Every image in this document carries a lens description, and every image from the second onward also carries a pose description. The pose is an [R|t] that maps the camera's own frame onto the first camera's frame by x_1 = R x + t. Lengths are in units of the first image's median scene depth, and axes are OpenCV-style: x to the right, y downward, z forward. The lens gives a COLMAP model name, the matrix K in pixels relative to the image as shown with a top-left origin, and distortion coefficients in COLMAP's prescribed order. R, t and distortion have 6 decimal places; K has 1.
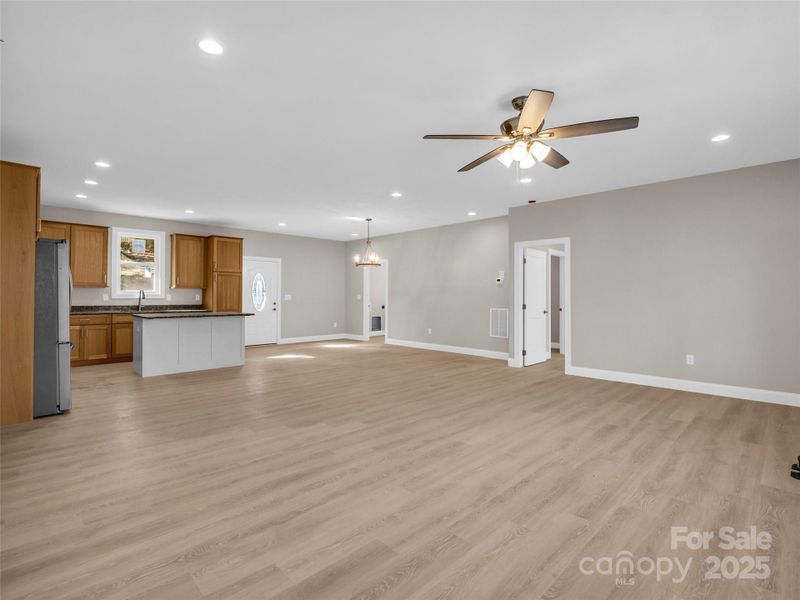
lens RADIAL K [[391.9, 0, 401.8], [0, 391.9, 290.6], [0, 0, 1]] dist [-0.012370, -0.000012]
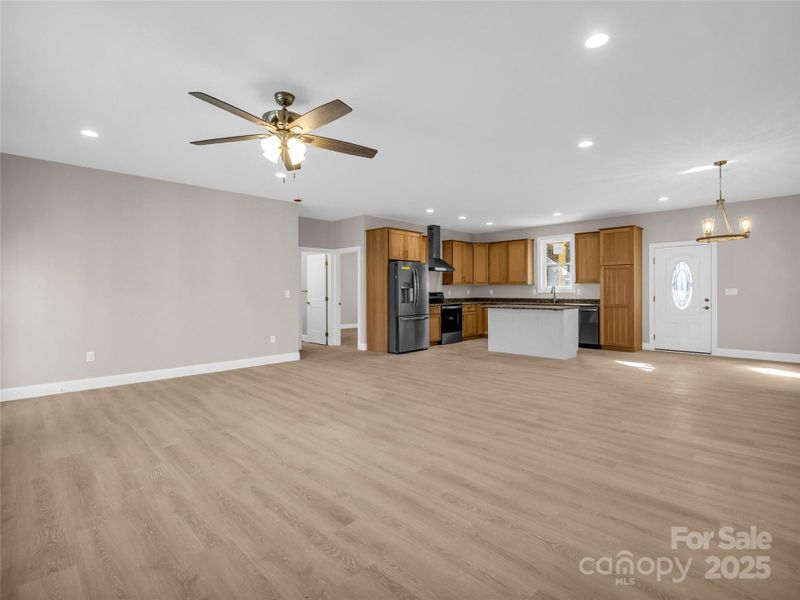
lens RADIAL K [[391.9, 0, 401.8], [0, 391.9, 290.6], [0, 0, 1]] dist [-0.012370, -0.000012]
pose [[0.006545, -0.004124, -0.999970, 0.632658], [0.018947, 0.999812, -0.004000, 0.010465], [0.999799, -0.018920, 0.006622, 0.618267]]
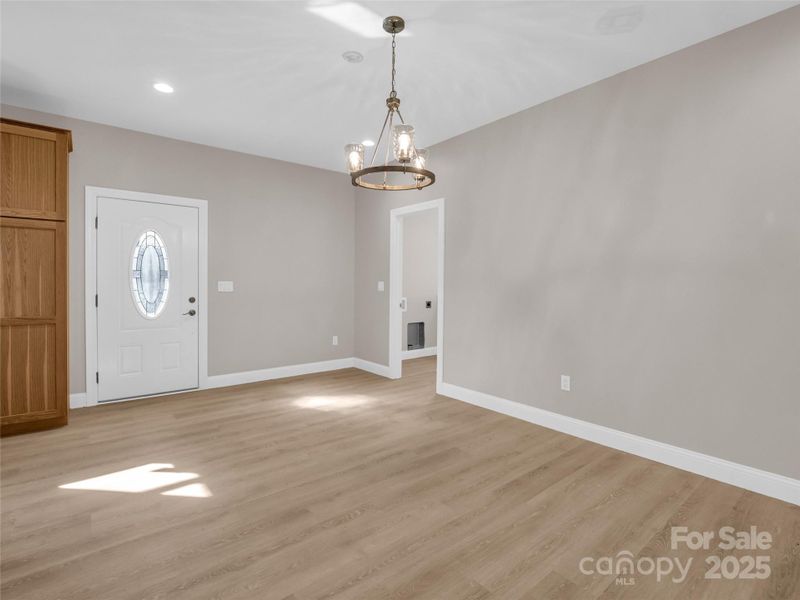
lens RADIAL K [[391.9, 0, 401.8], [0, 391.9, 290.6], [0, 0, 1]] dist [-0.012370, -0.000012]
pose [[0.994887, 0.004448, -0.100900, -0.057208], [-0.001578, 0.999592, 0.028508, 0.013902], [0.100985, -0.028203, 0.994488, 0.869843]]
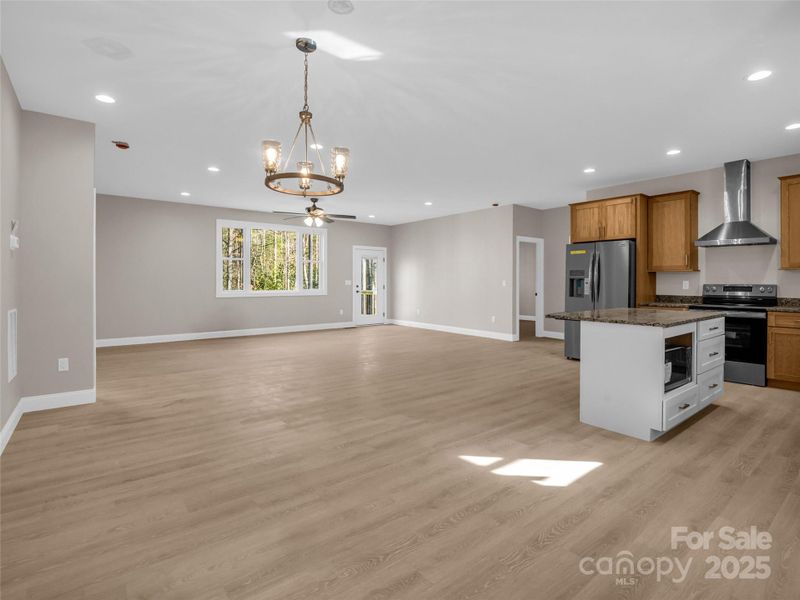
lens RADIAL K [[391.9, 0, 401.8], [0, 391.9, 290.6], [0, 0, 1]] dist [-0.012370, -0.000012]
pose [[-0.992578, -0.011366, 0.121075, -0.248204], [-0.010071, 0.999885, 0.011301, 0.023516], [-0.121190, 0.009998, -0.992579, 1.613997]]
